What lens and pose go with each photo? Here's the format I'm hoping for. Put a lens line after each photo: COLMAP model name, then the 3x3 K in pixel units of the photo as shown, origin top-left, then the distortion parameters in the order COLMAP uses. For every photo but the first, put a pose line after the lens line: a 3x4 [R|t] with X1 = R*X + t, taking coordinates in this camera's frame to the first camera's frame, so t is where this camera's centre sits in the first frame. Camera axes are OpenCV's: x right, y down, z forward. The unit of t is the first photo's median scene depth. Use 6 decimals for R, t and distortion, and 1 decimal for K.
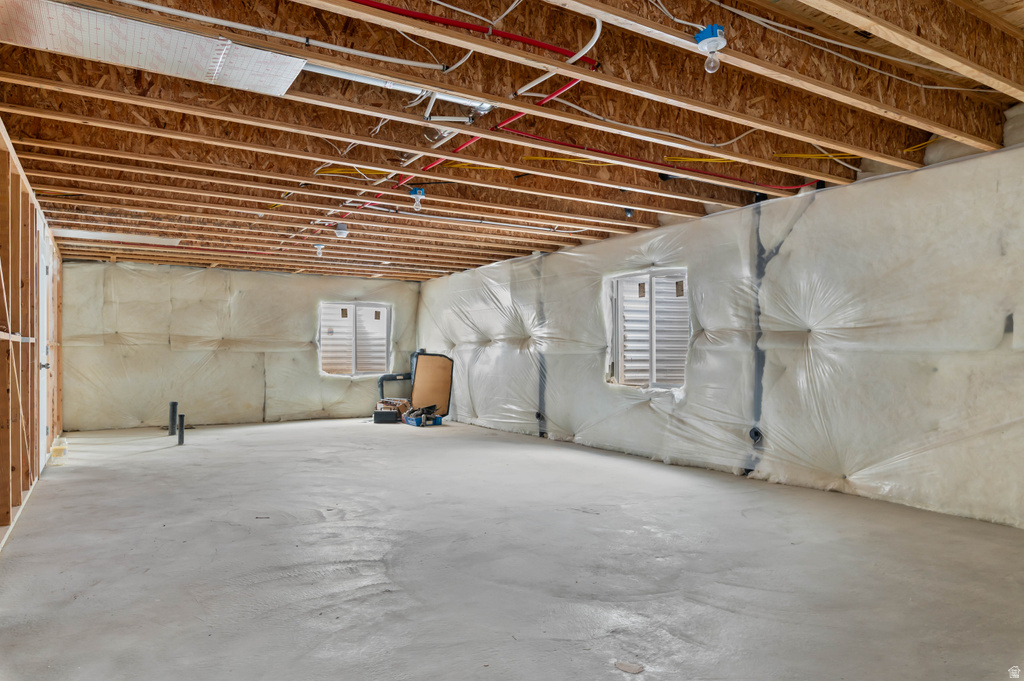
lens RADIAL K [[670.6, 0, 513.1], [0, 670.6, 360.2], [0, 0, 1]] dist [-0.001337, -0.000169]
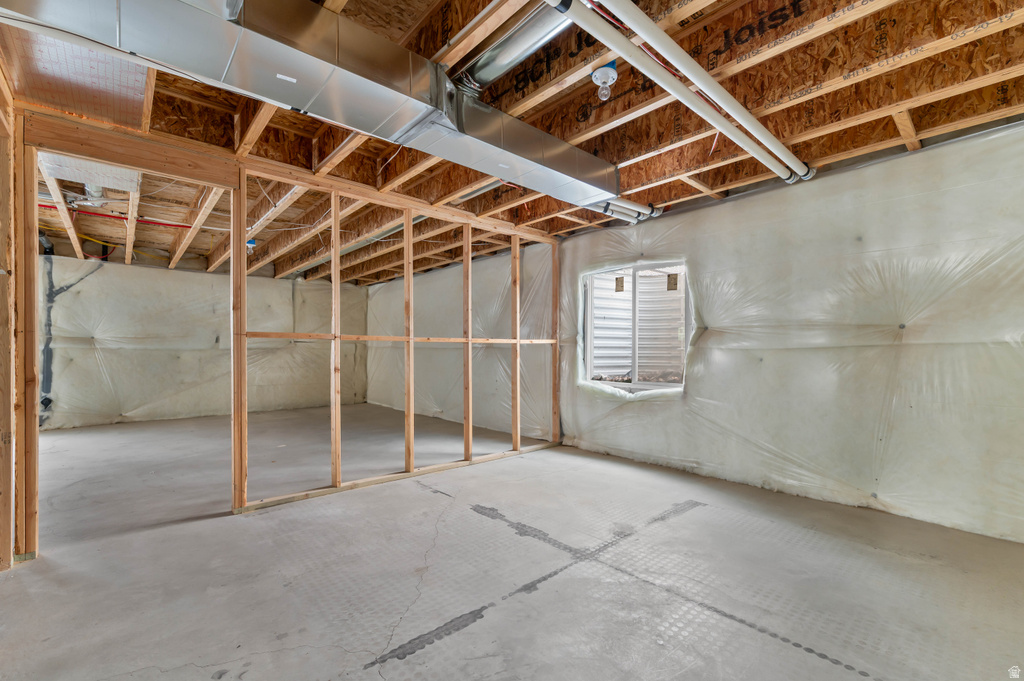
lens RADIAL K [[439.3, 0, 515.7], [0, 439.3, 349.6], [0, 0, 1]] dist [0.000703, -0.000174]
pose [[-0.177105, 0.003321, 0.984186, -1.026418], [0.009624, 0.999952, -0.001642, 0.000734], [-0.984145, 0.009181, -0.177129, 0.121030]]
